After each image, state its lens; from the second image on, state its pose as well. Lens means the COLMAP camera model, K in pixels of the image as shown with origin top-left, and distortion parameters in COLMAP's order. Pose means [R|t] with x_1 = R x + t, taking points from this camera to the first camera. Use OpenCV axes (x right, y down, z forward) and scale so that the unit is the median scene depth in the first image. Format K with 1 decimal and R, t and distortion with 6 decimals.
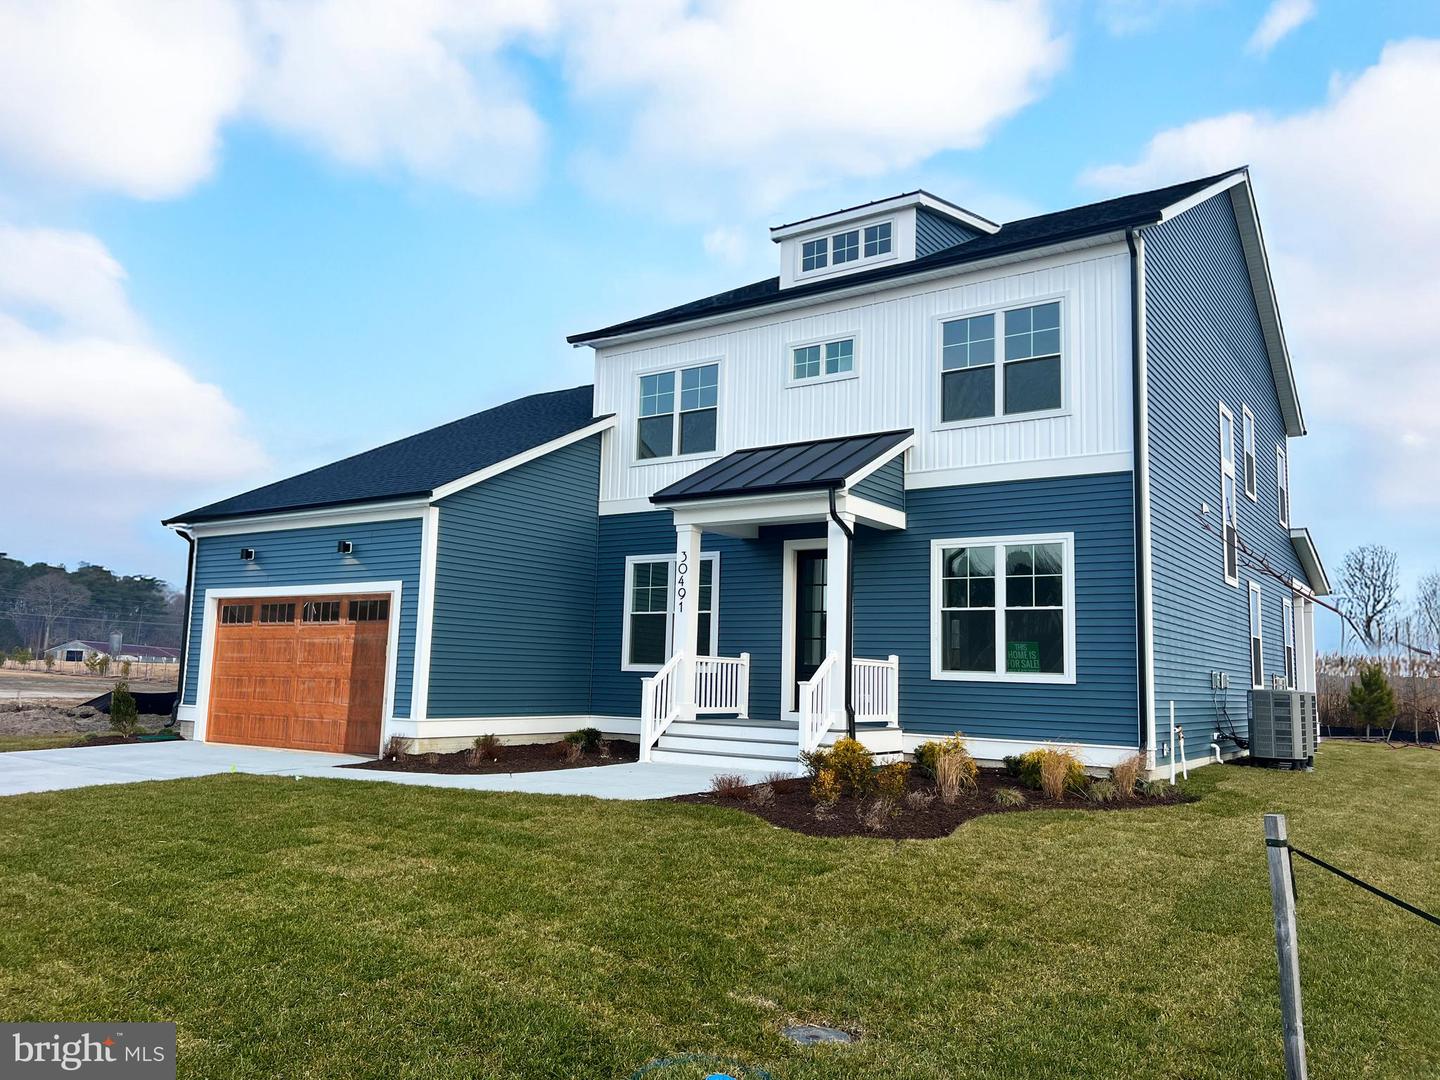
lens RADIAL K [[1088.6, 0, 723.9], [0, 1088.6, 536.5], [0, 0, 1]] dist [0.117989, -0.000996]
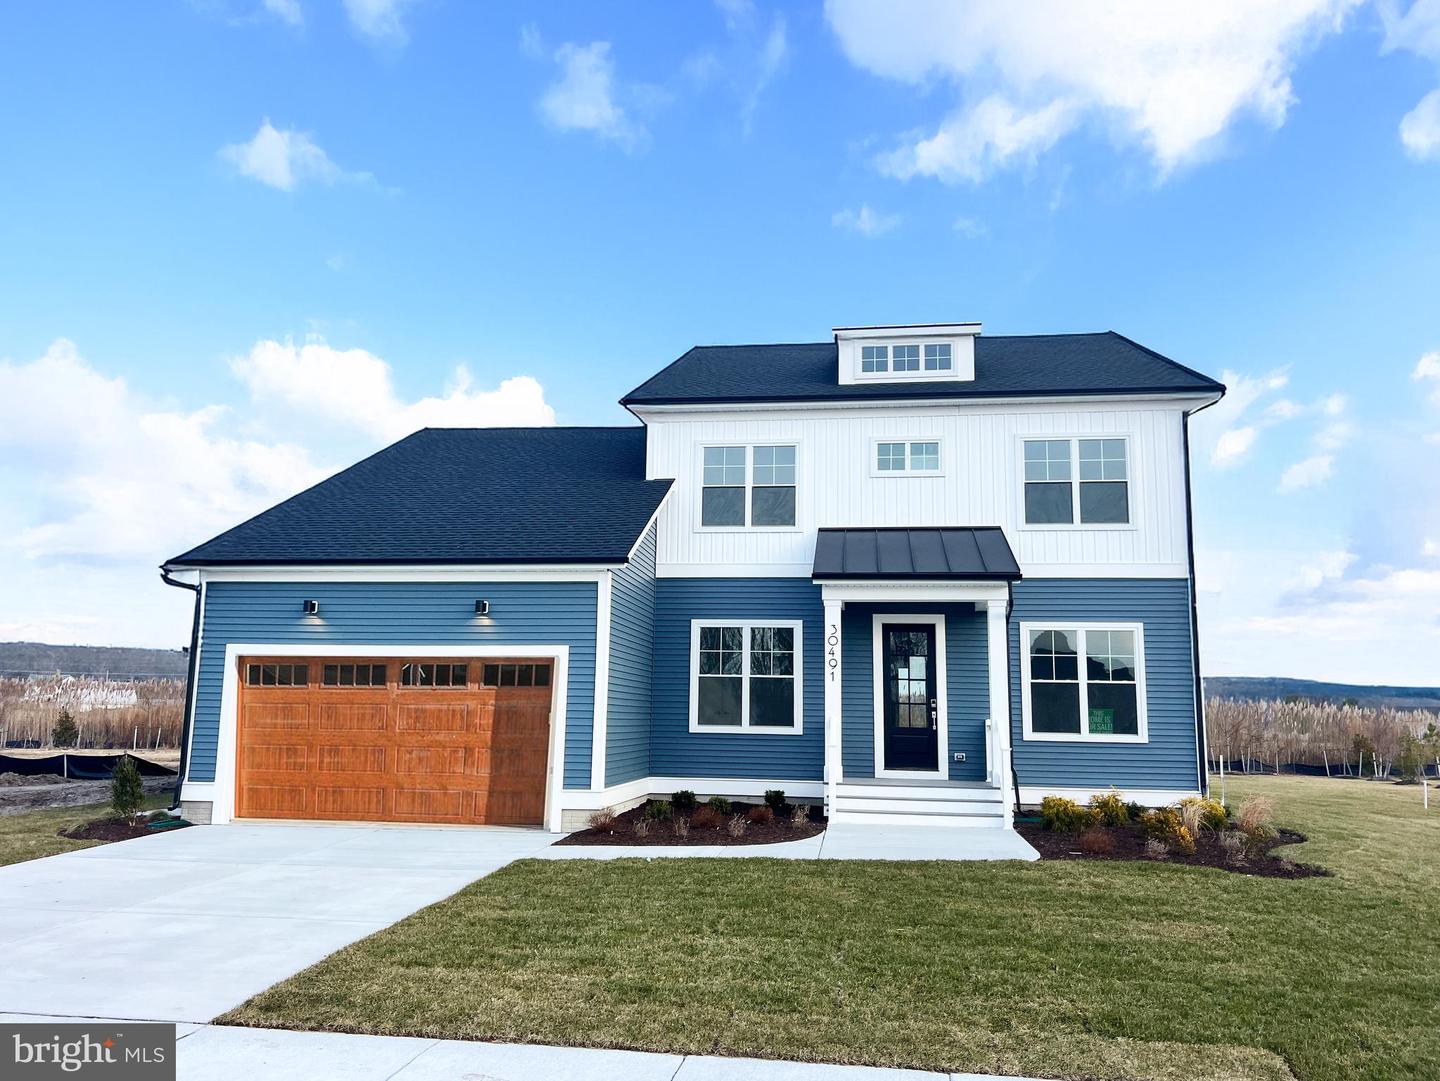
lens RADIAL K [[1088.6, 0, 763.1], [0, 1088.6, 553.6], [0, 0, 1]] dist [0.117989, -0.000996]
pose [[0.887981, 0.057539, 0.456266, -0.555437], [-0.051346, 0.998343, -0.025970, -0.023556], [-0.457004, -0.000366, 0.889465, 0.057415]]
